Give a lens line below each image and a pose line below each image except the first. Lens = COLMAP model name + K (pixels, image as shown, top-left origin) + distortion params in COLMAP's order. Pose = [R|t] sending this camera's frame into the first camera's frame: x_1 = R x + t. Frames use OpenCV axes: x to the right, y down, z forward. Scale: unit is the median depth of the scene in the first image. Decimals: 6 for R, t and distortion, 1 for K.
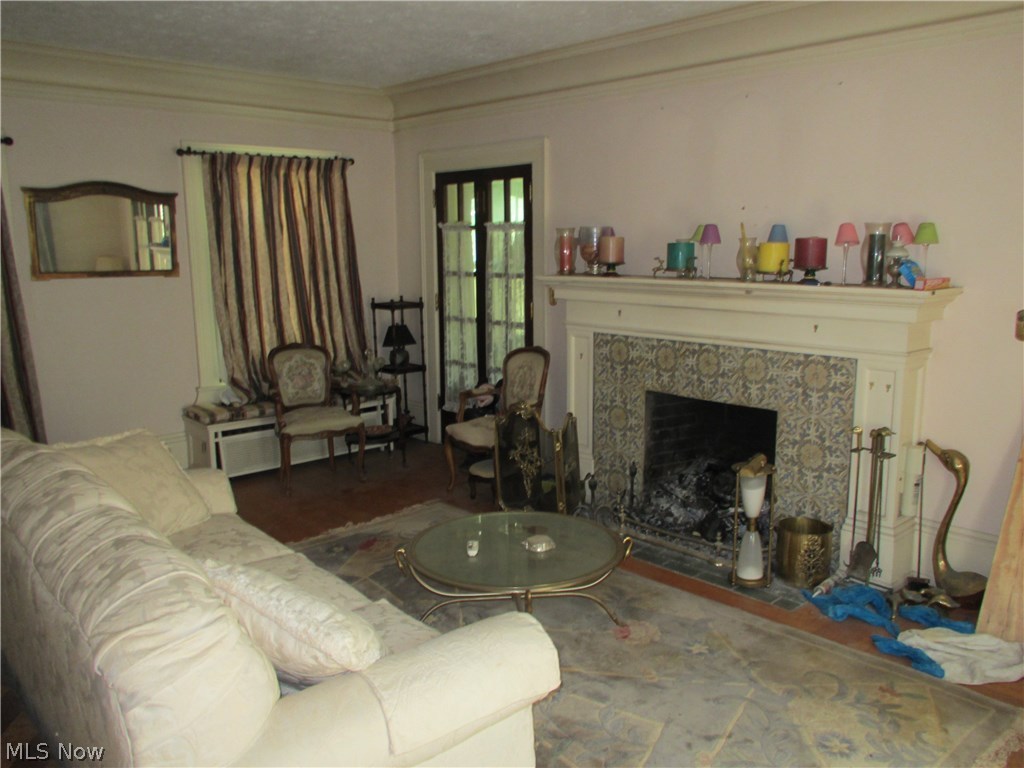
lens RADIAL K [[827.9, 0, 512.0], [0, 827.9, 384.0], [0, 0, 1]] dist [-0.054708, -0.000382]
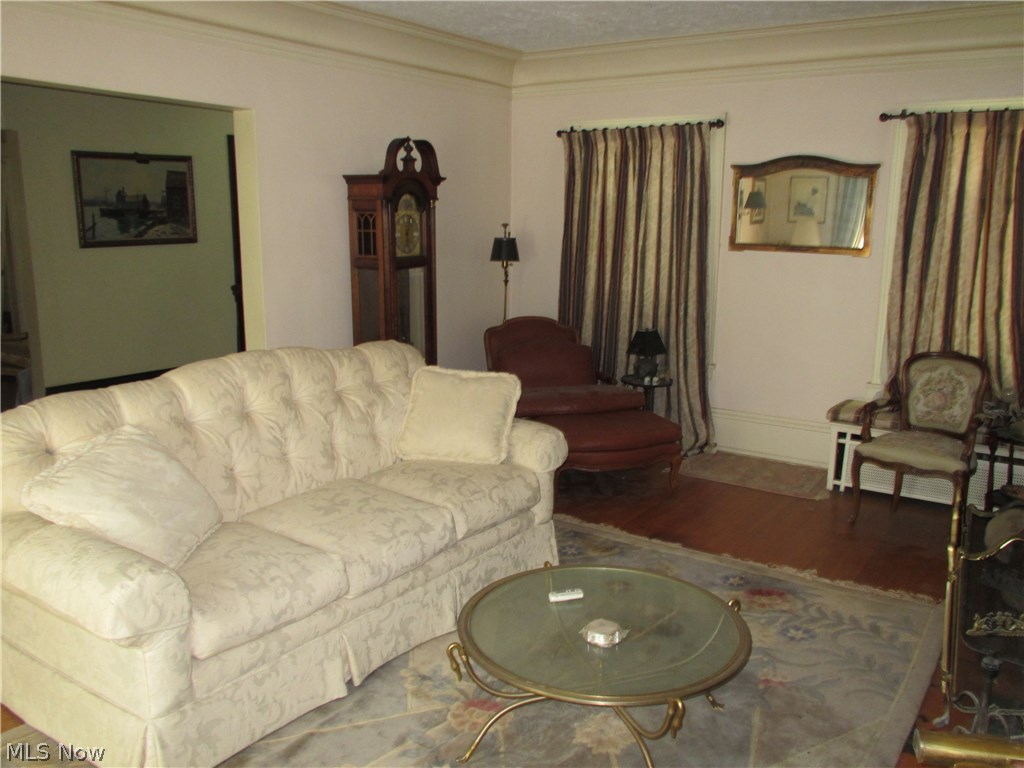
lens RADIAL K [[827.9, 0, 512.0], [0, 827.9, 384.0], [0, 0, 1]] dist [-0.054708, -0.000382]
pose [[0.208375, 0.203814, -0.956577, 0.402824], [-0.171096, 0.970561, 0.169523, -0.080794], [0.962967, 0.128342, 0.237112, 0.426505]]
